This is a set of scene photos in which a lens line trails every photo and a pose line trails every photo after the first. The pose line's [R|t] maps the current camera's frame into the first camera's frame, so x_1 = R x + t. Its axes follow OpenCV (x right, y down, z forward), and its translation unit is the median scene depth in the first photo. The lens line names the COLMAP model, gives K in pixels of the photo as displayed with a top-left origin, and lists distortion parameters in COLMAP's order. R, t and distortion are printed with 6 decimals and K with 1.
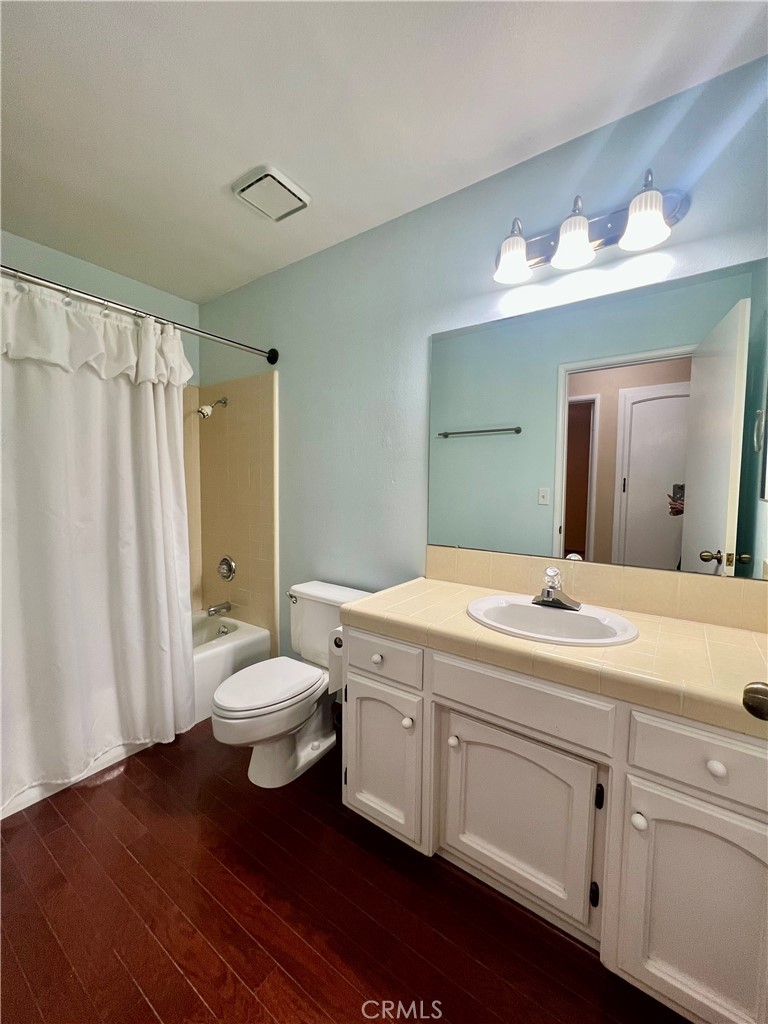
lens RADIAL K [[409.5, 0, 382.9], [0, 409.5, 510.9], [0, 0, 1]] dist [0.000272, 0.001201]
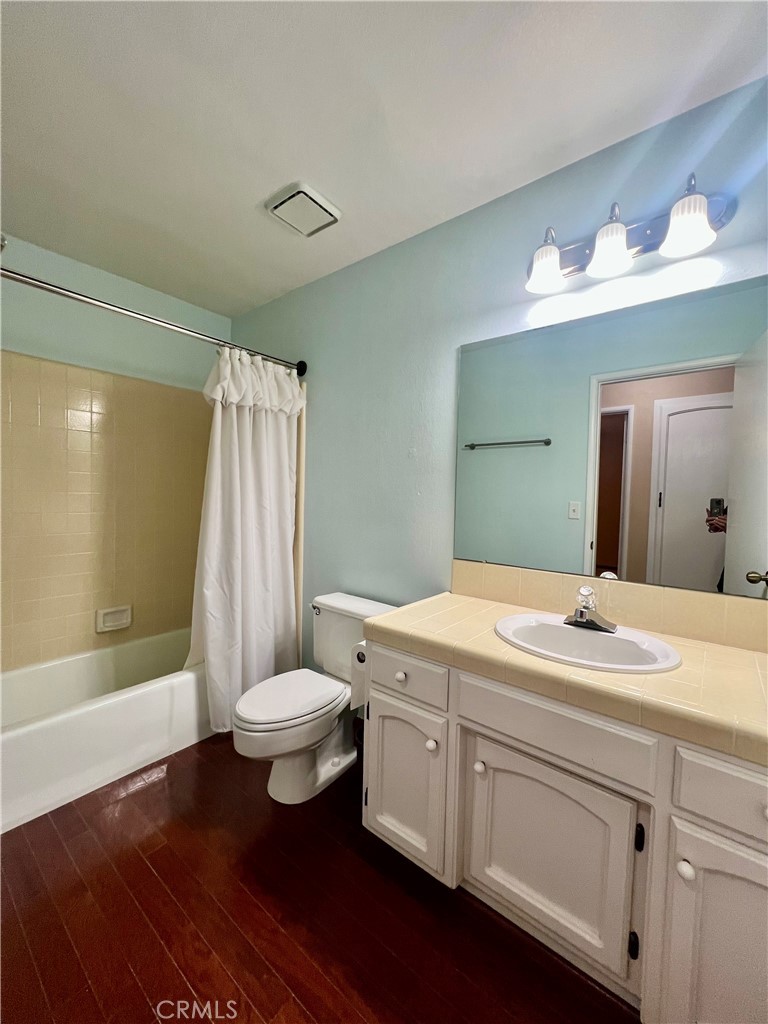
lens RADIAL K [[409.5, 0, 383.3], [0, 409.5, 511.0], [0, 0, 1]] dist [0.000272, 0.001201]
pose [[0.998252, 0.015009, -0.057159, -0.005744], [-0.016399, 0.999579, -0.023921, -0.006744], [0.056776, 0.024816, 0.998078, 0.017962]]
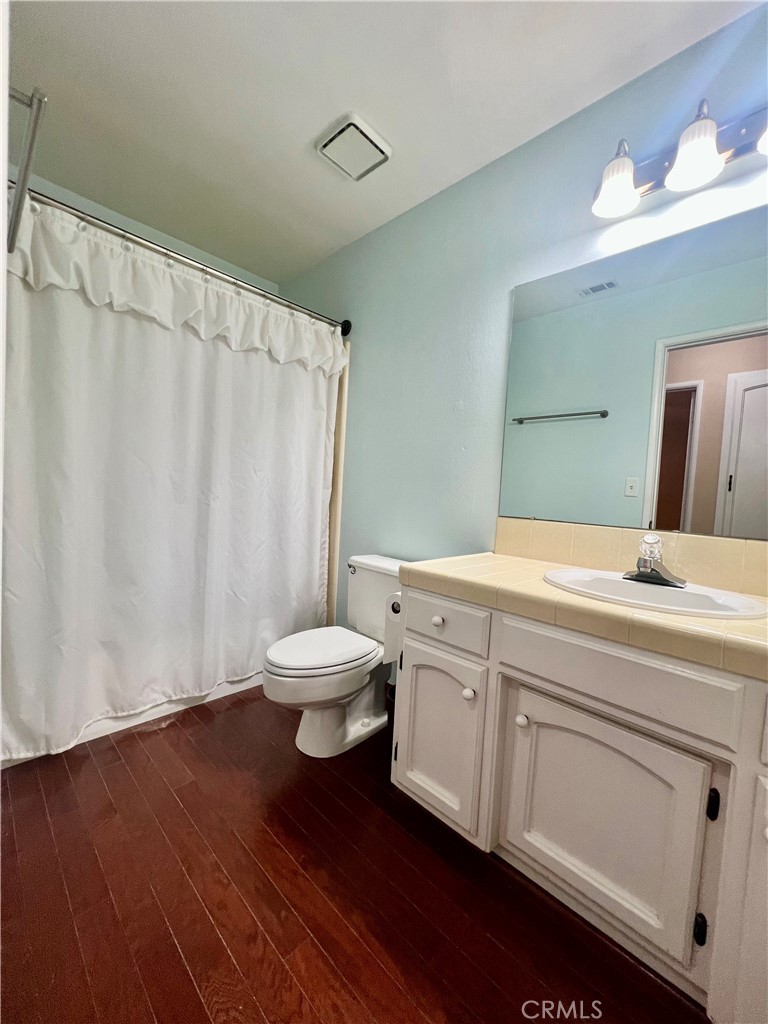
lens RADIAL K [[409.5, 0, 384.5], [0, 409.5, 510.5], [0, 0, 1]] dist [0.000272, 0.001201]
pose [[0.987252, 0.051774, -0.150507, -0.006627], [-0.055042, 0.998328, -0.017624, 0.132796], [0.149343, 0.025684, 0.988452, 0.079041]]
